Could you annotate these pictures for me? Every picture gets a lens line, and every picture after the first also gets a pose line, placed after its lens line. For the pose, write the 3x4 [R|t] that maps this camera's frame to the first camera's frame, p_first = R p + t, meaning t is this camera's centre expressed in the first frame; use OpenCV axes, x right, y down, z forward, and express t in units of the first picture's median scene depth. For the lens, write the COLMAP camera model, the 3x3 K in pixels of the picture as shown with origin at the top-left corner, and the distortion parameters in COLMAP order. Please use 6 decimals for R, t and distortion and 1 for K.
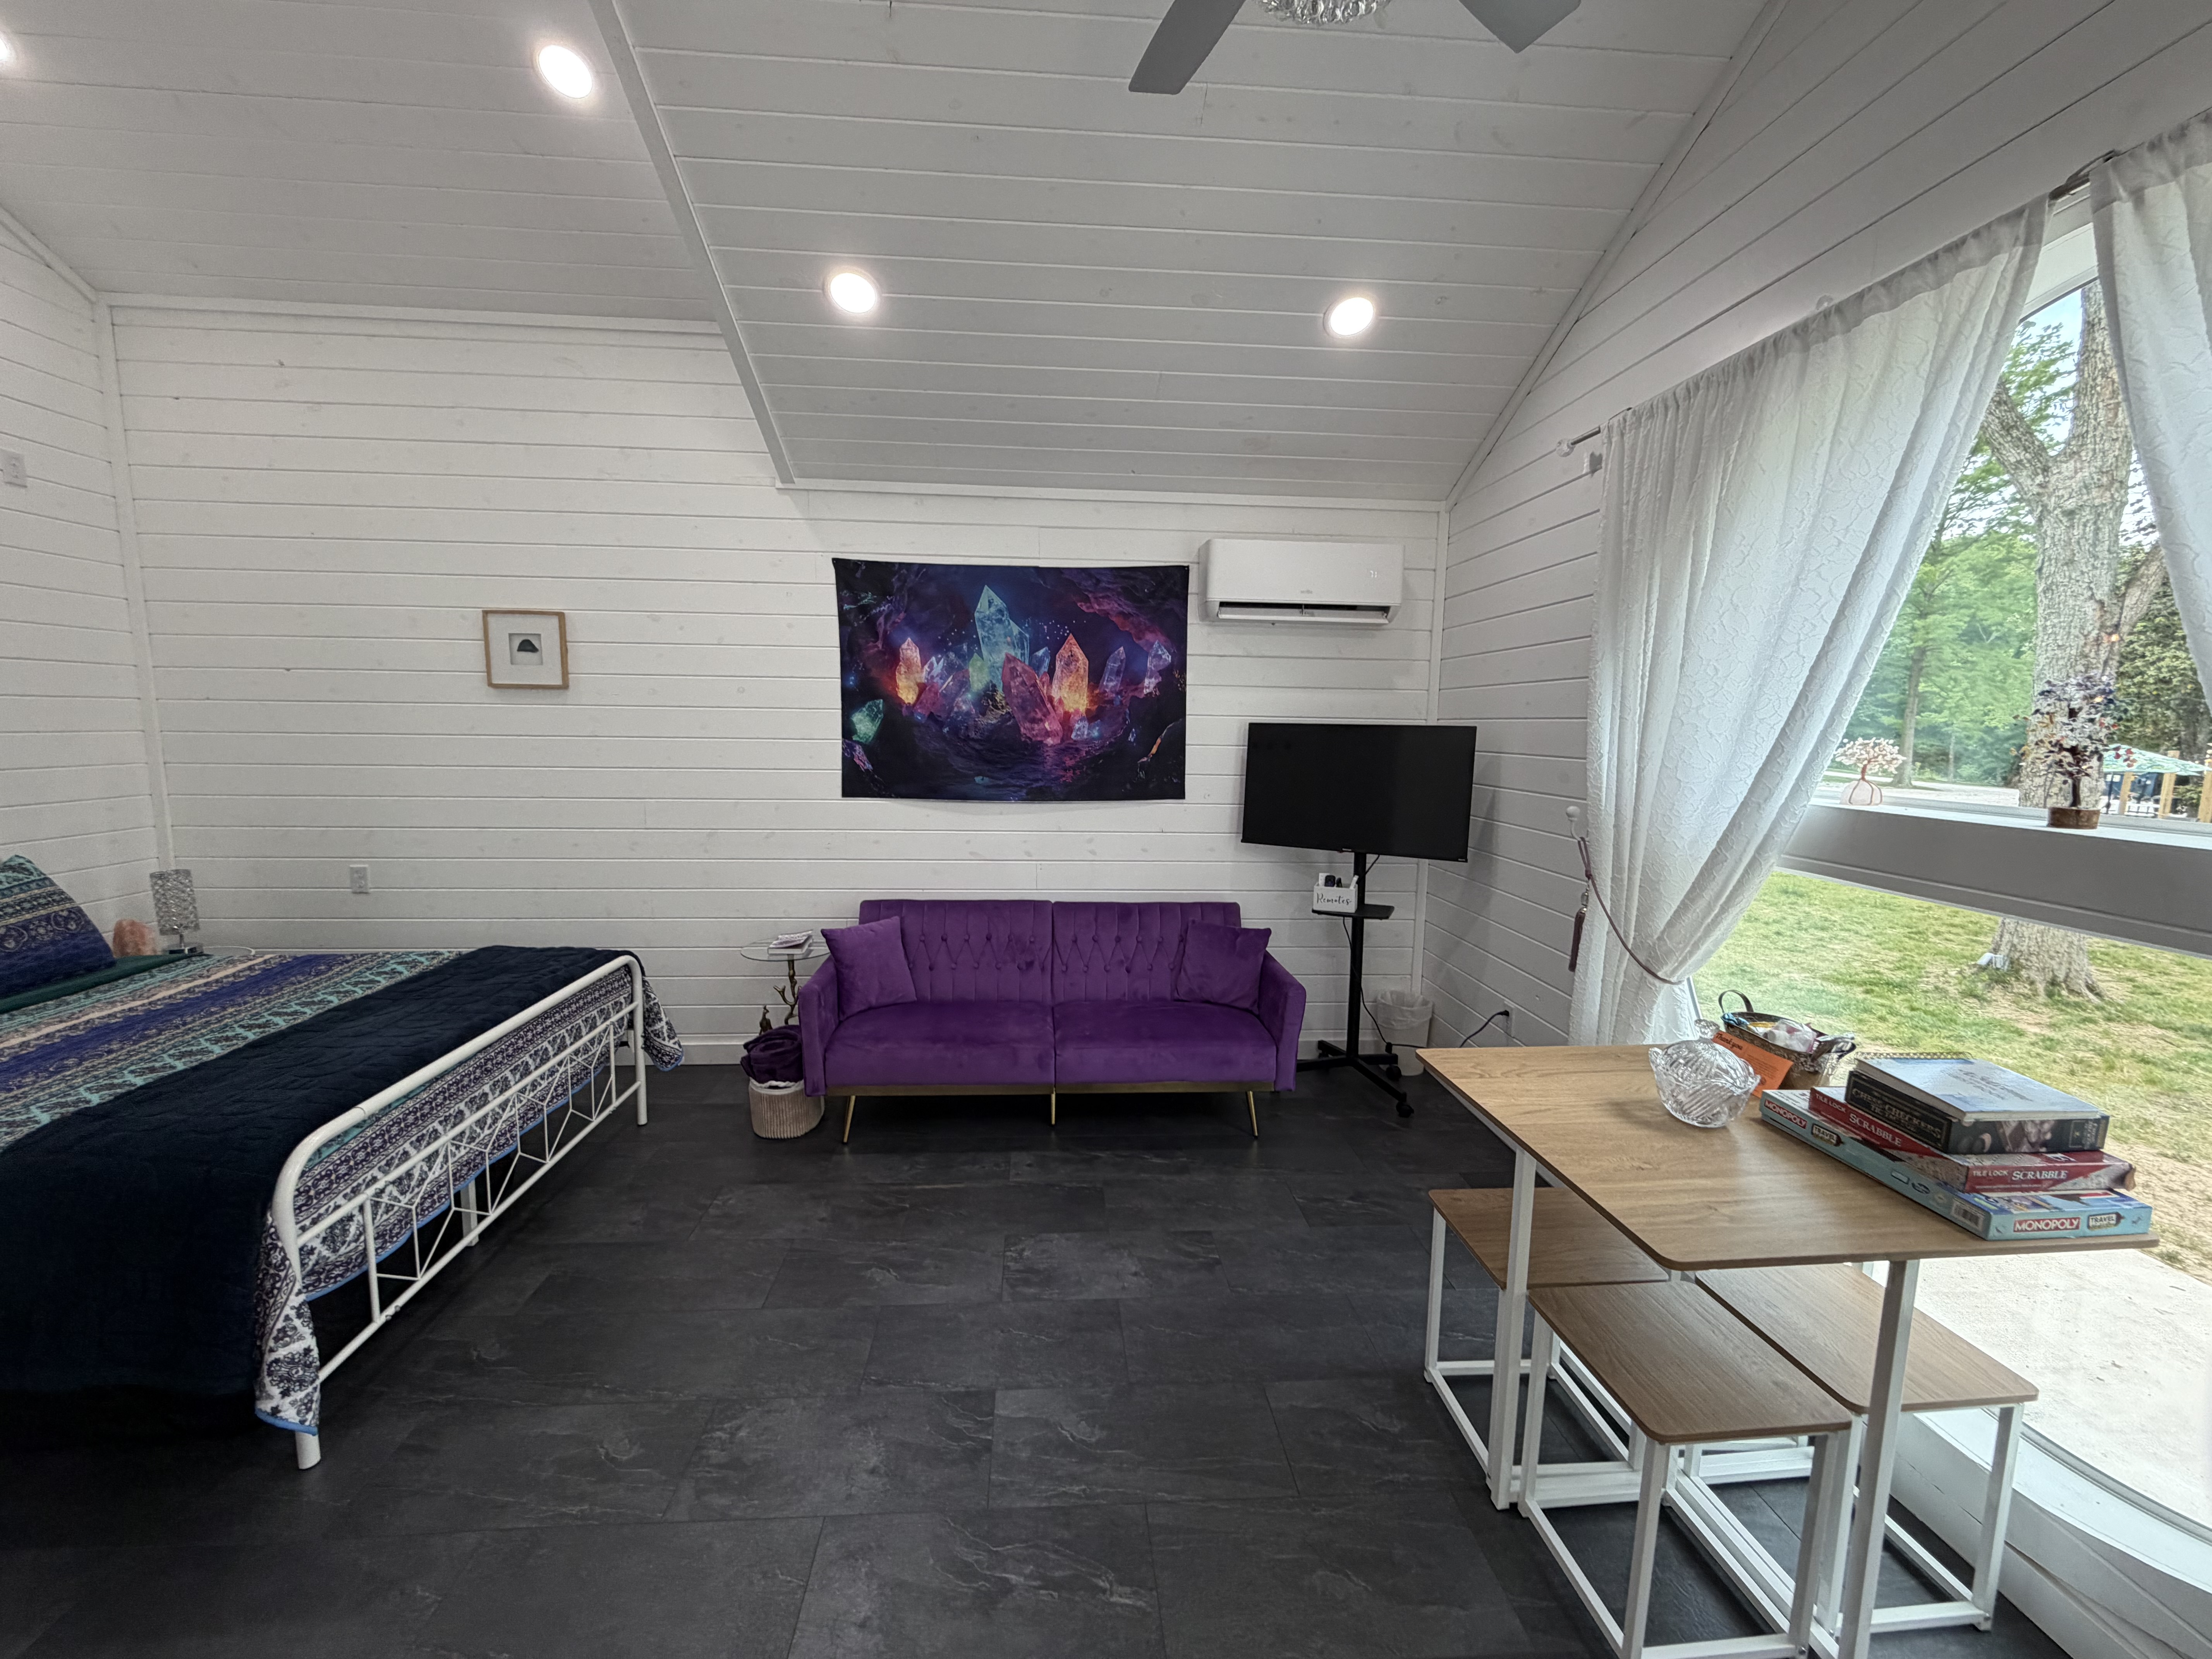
lens RADIAL K [[883.3, 0, 1098.6], [0, 883.3, 825.6], [0, 0, 1]] dist [0.000642, 0.000005]
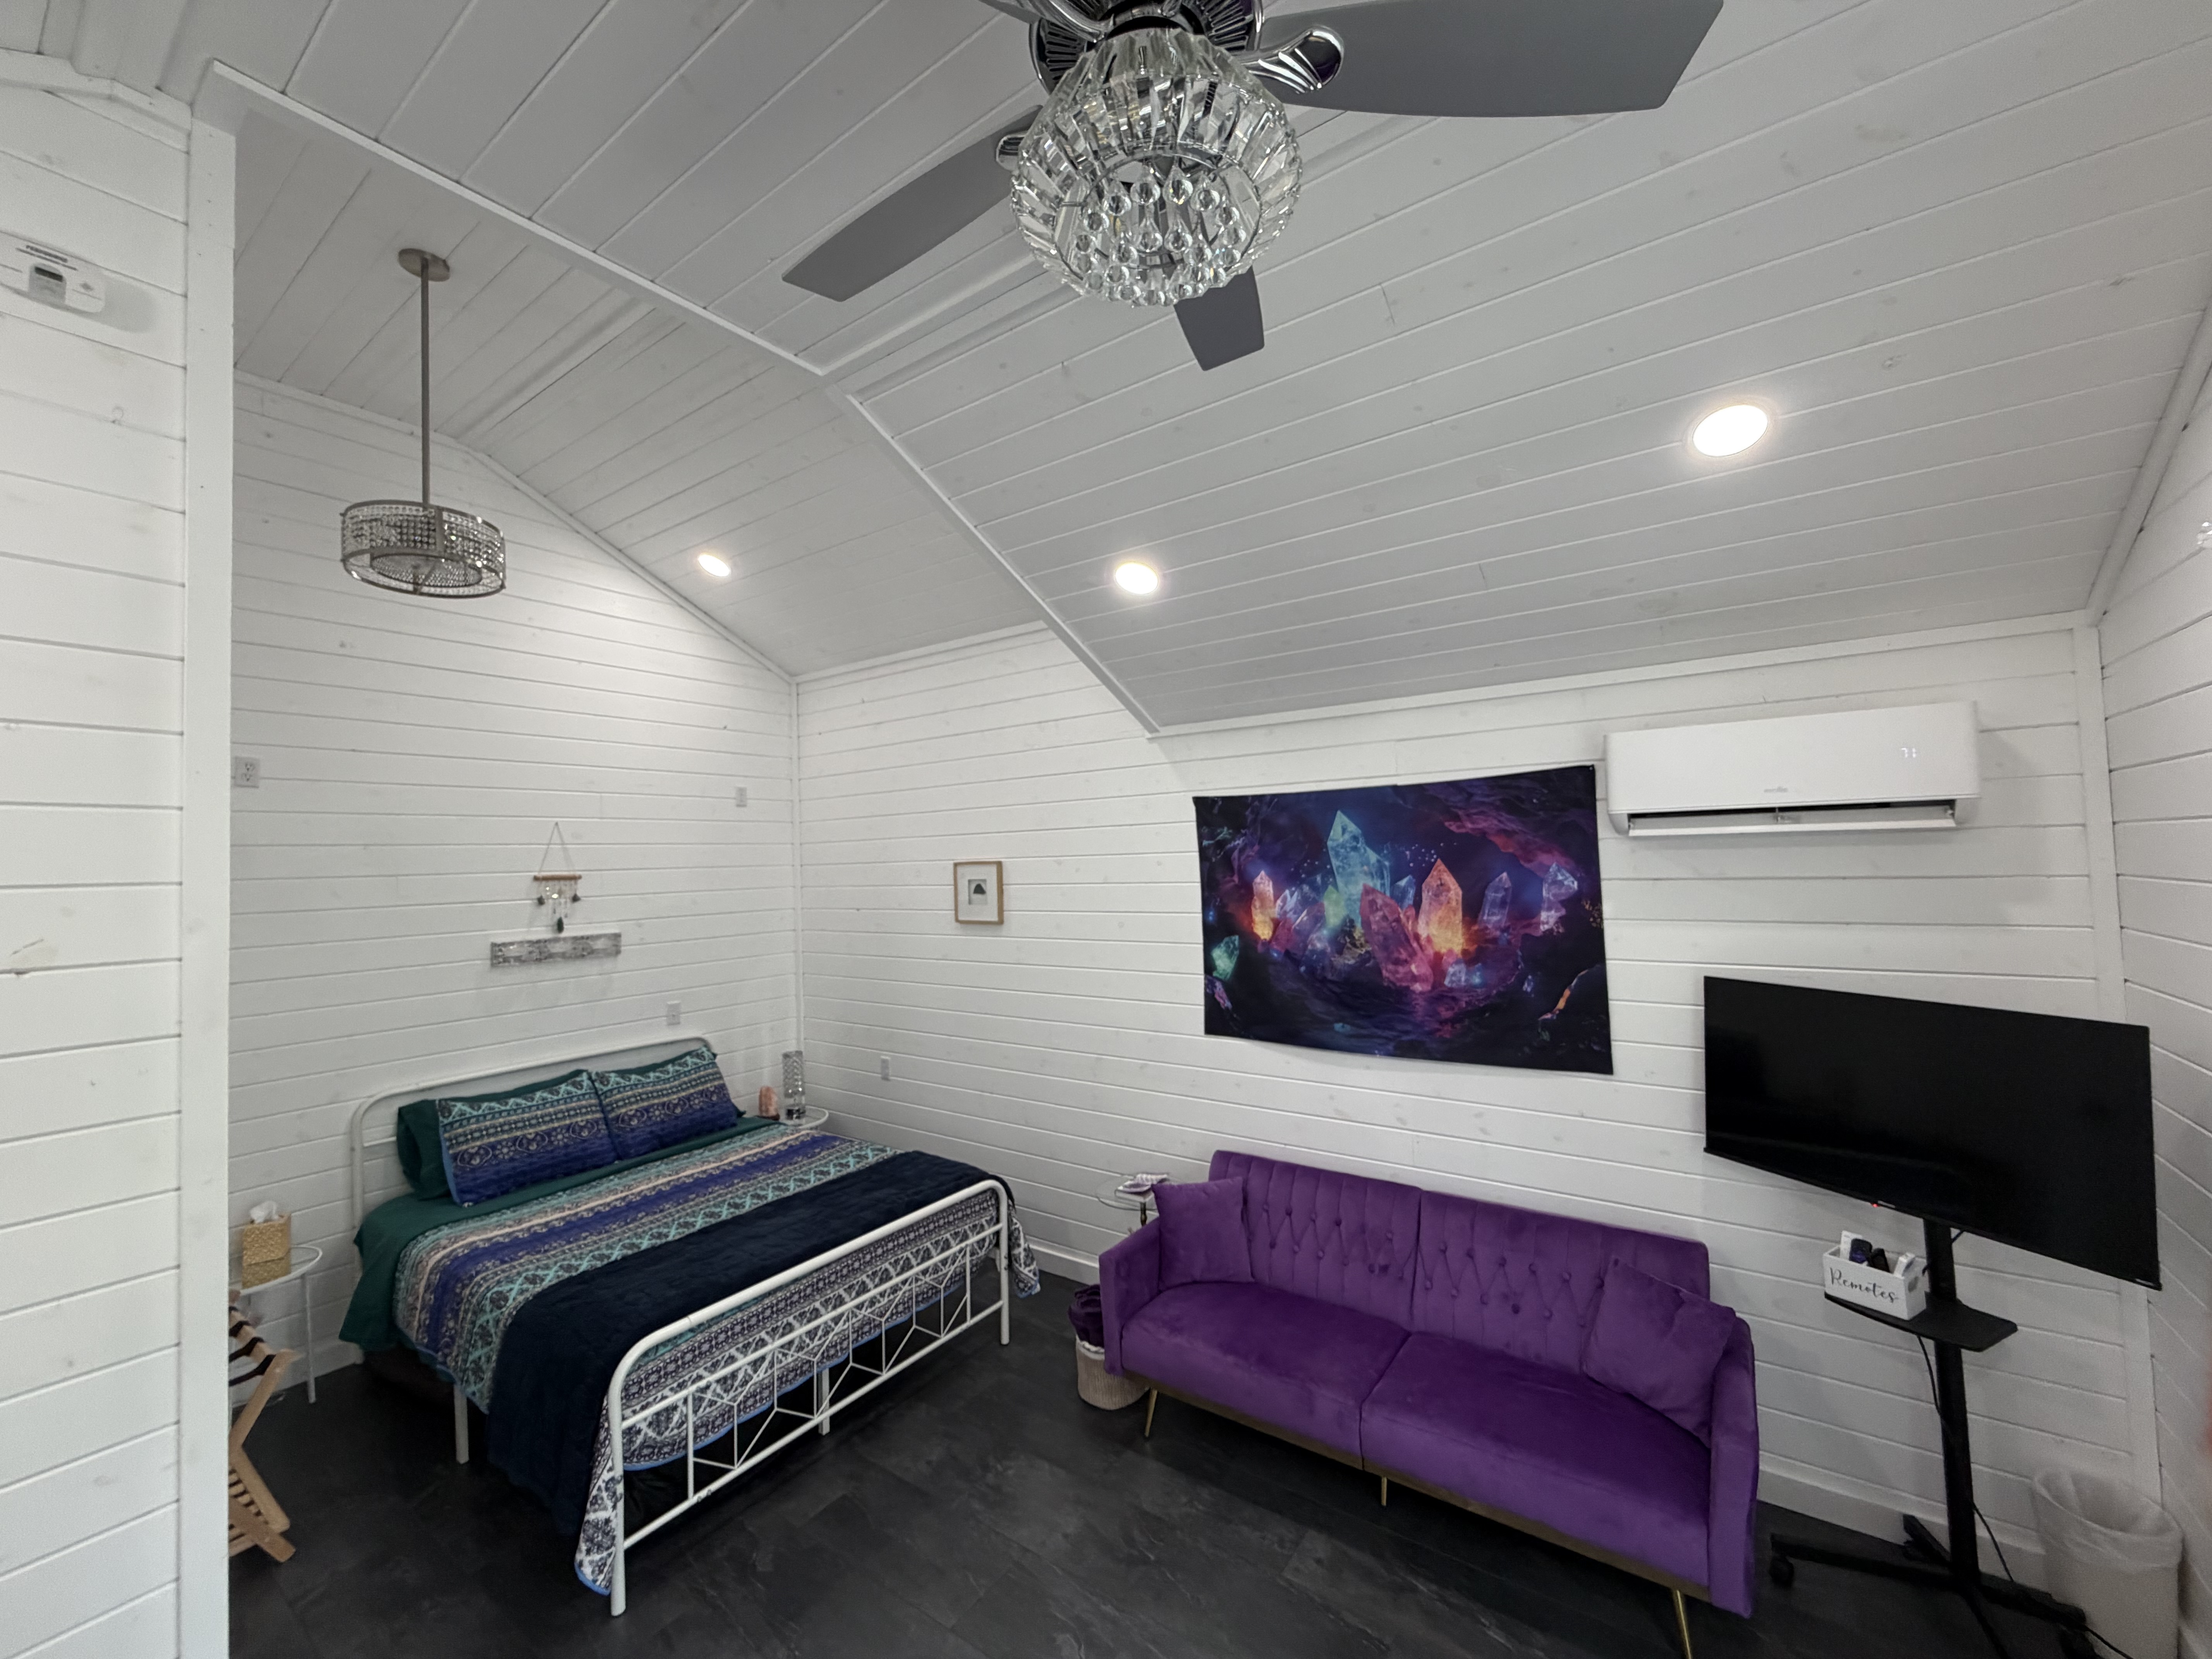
lens RADIAL K [[883.3, 0, 1098.6], [0, 883.3, 825.6], [0, 0, 1]] dist [0.000642, 0.000005]
pose [[0.771510, -0.061627, -0.633225, 0.263154], [-0.035197, 0.989639, -0.139197, -0.126094], [0.635243, 0.129680, 0.761348, 0.160348]]
